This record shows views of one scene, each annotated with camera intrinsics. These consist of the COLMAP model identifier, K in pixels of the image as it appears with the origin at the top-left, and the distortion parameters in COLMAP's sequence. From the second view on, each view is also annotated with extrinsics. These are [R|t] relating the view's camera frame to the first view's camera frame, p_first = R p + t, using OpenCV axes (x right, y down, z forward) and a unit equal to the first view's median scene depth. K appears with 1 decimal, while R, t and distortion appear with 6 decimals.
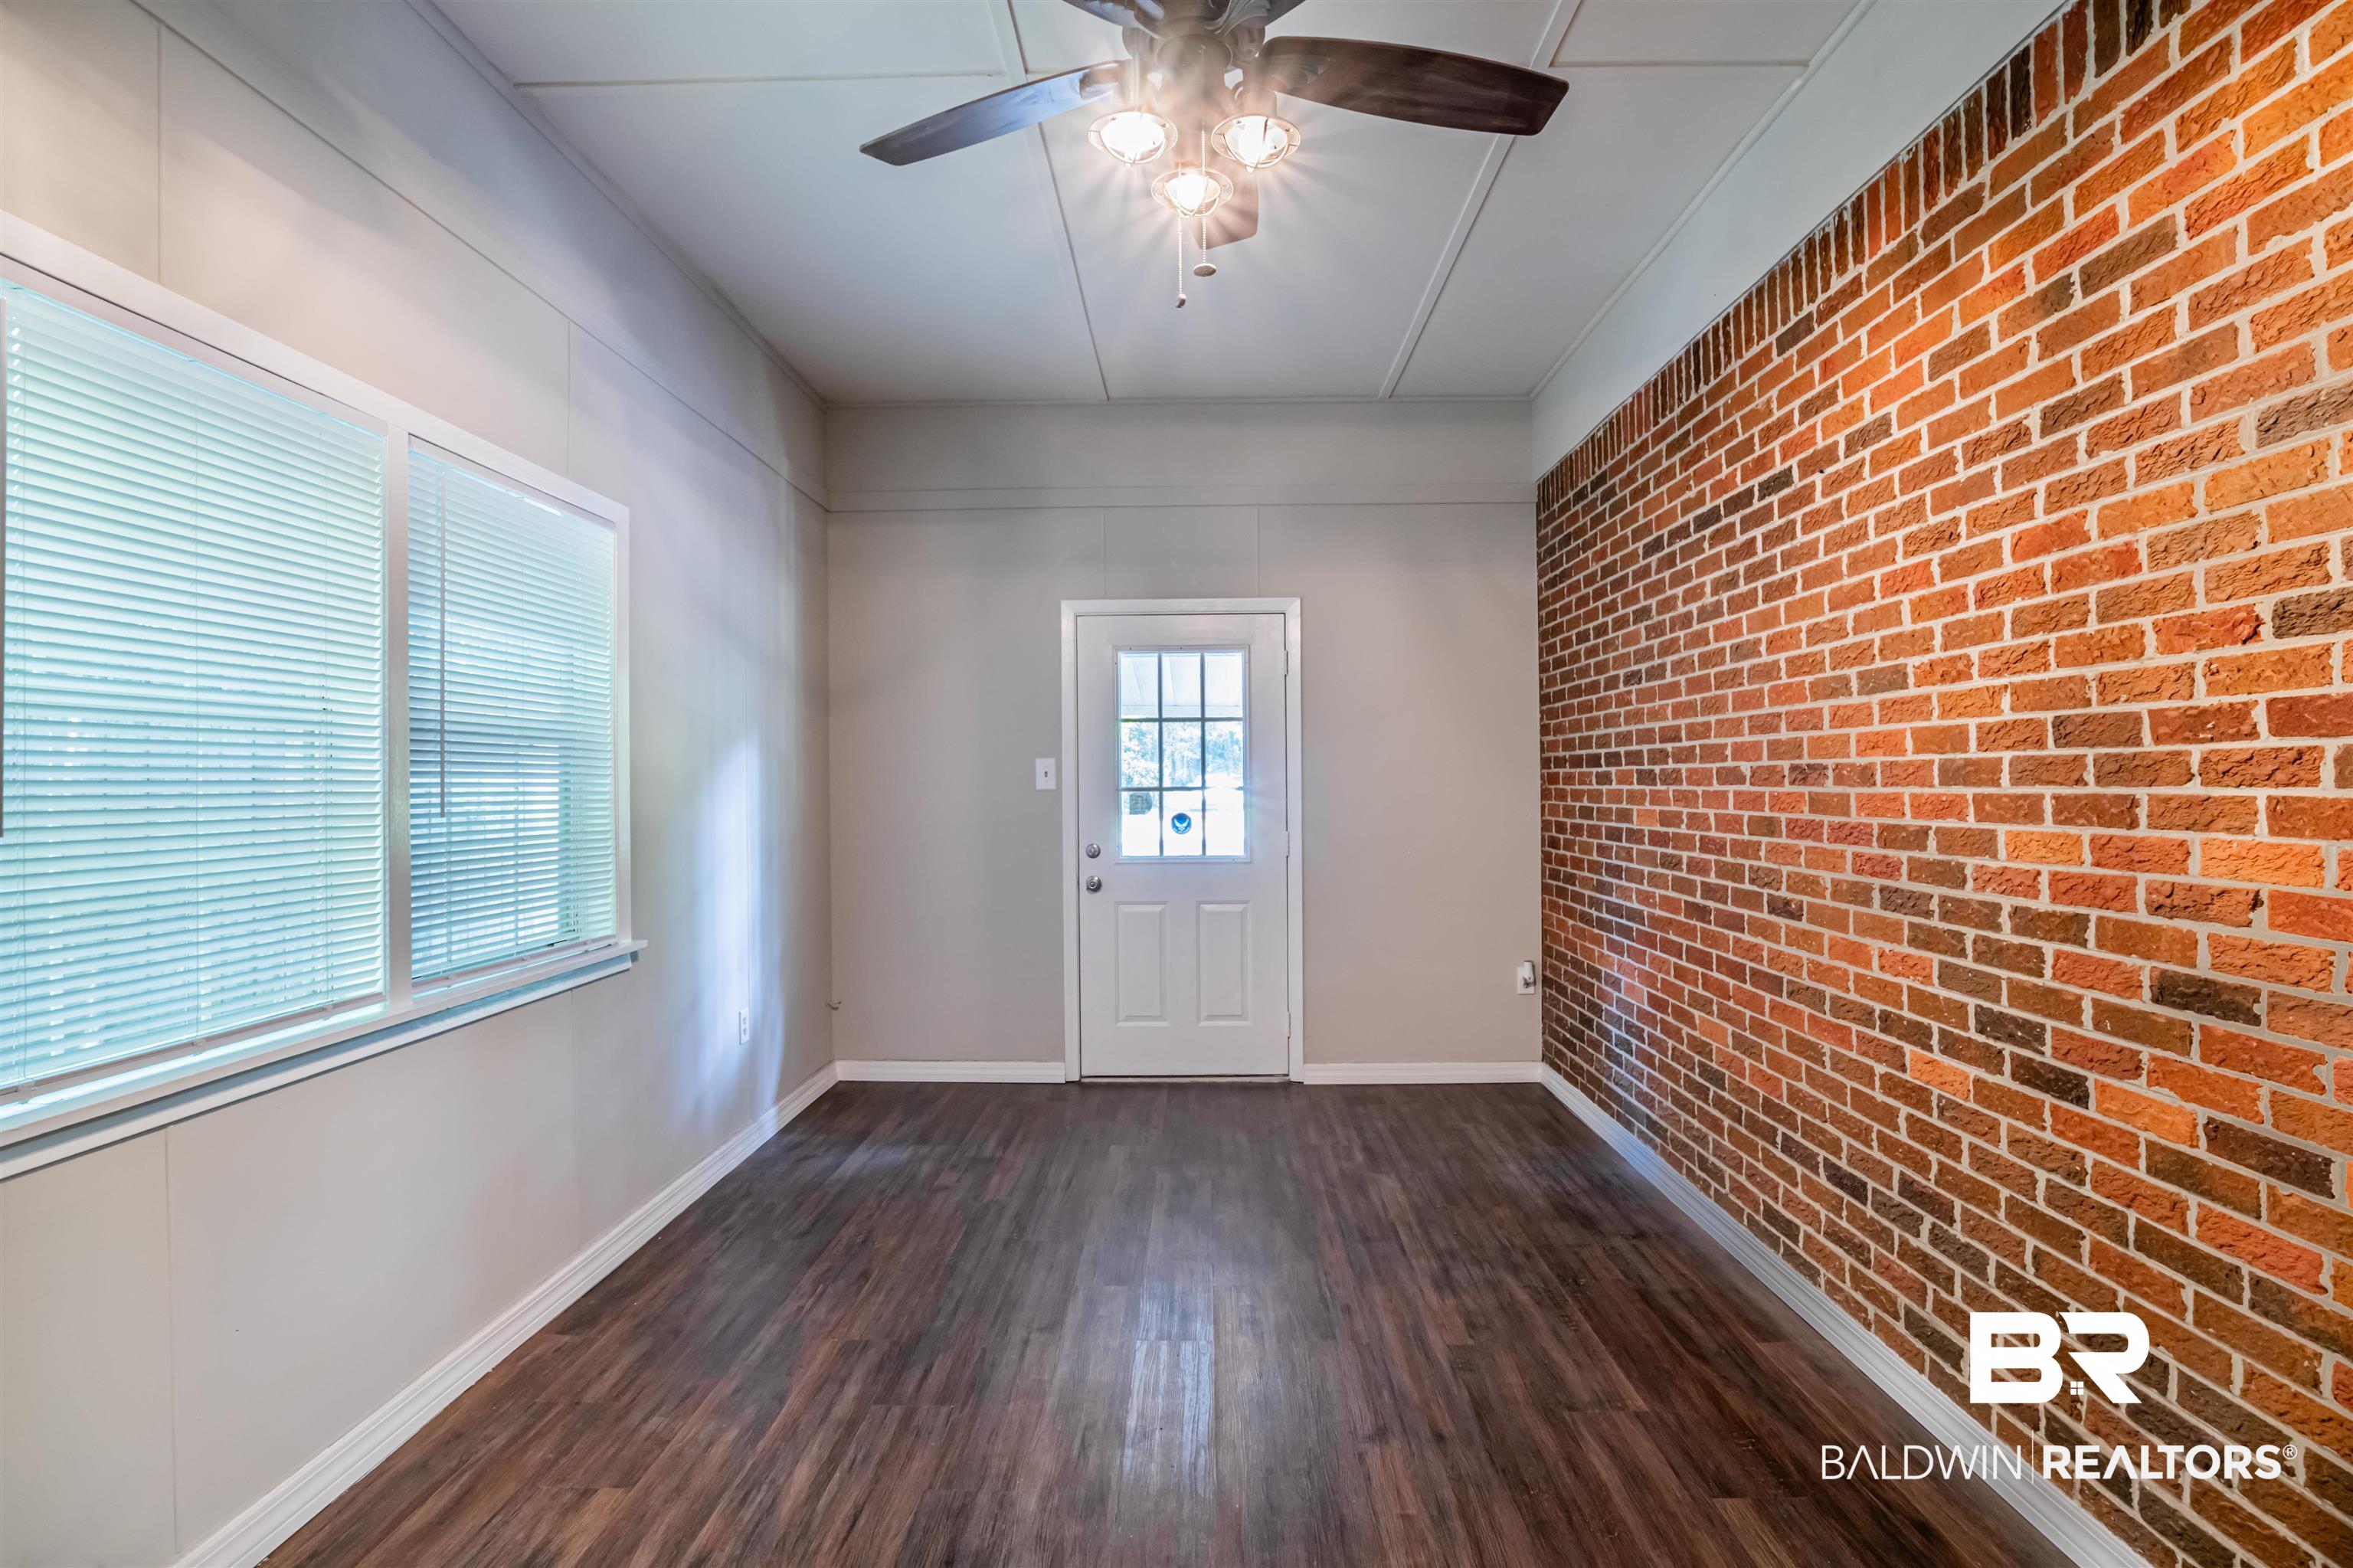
lens RADIAL K [[1202.1, 0, 1187.9], [0, 1202.1, 775.3], [0, 0, 1]] dist [-0.056709, 0.024825]
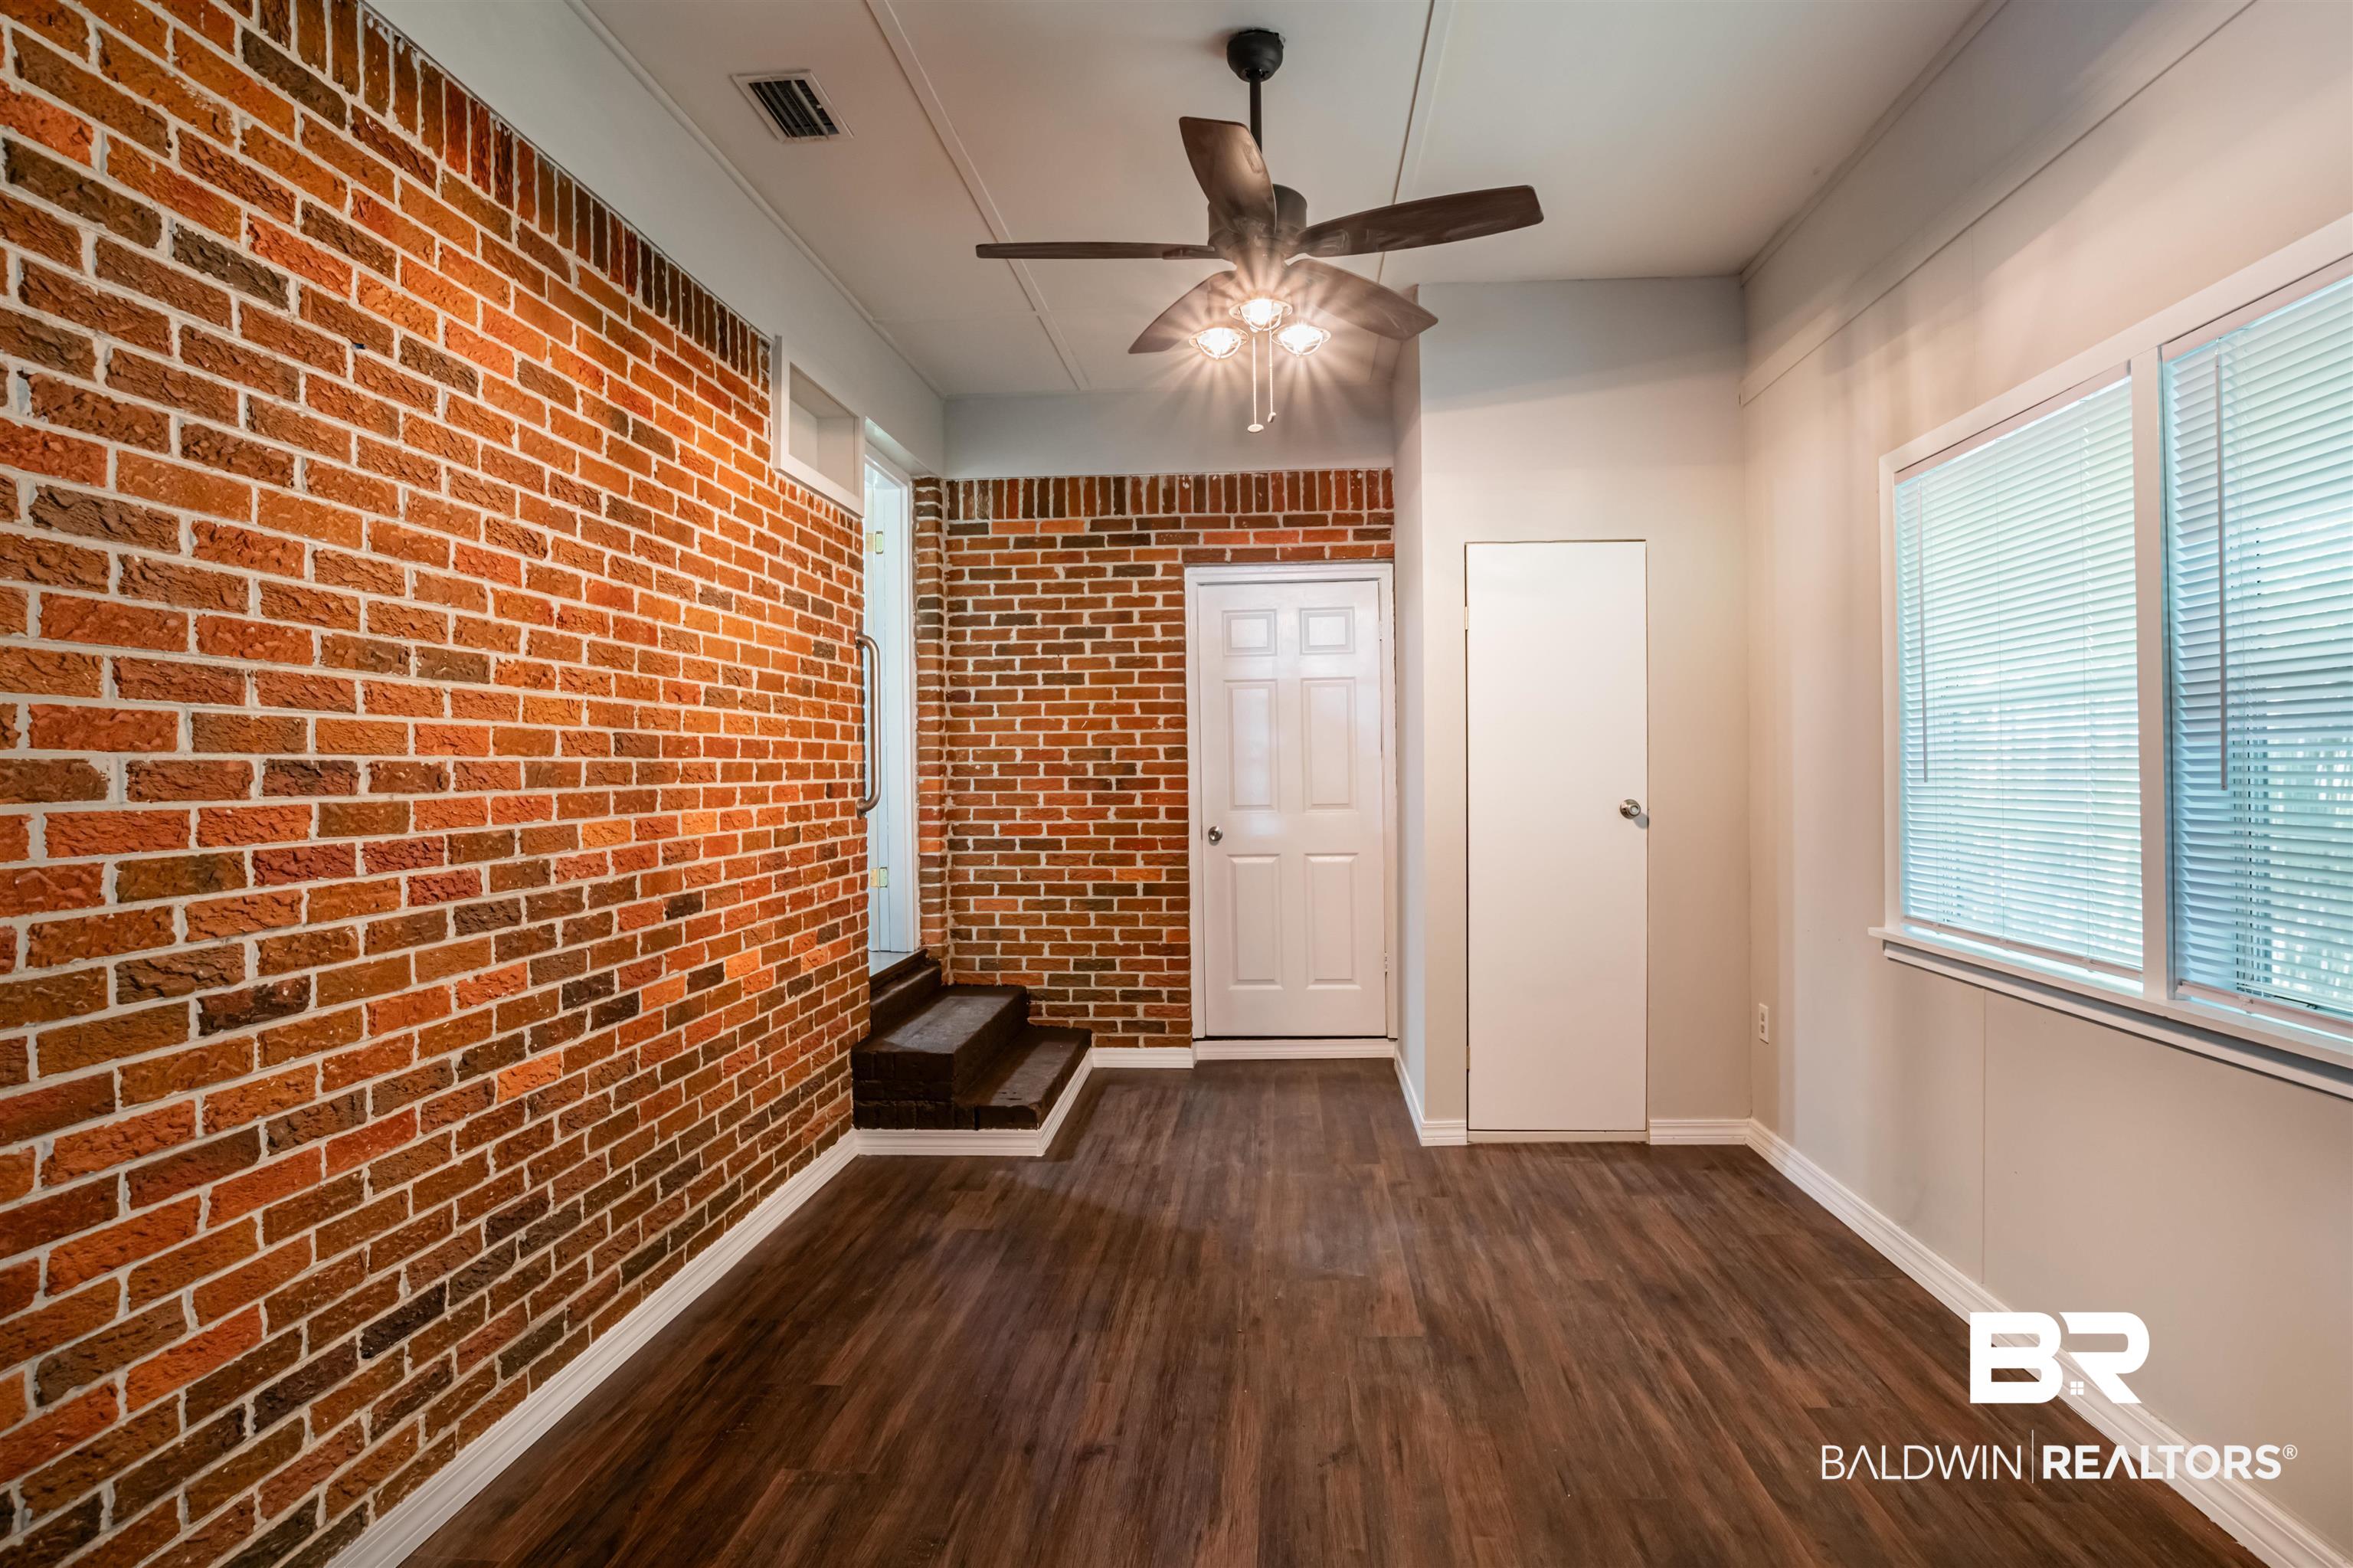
lens RADIAL K [[1202.1, 0, 1187.9], [0, 1202.1, 775.3], [0, 0, 1]] dist [-0.056709, 0.024825]
pose [[-0.997482, 0.022953, 0.067104, 0.005802], [0.022953, 0.999736, -0.000768, 0.012418], [-0.067104, 0.000775, -0.997746, 2.062171]]
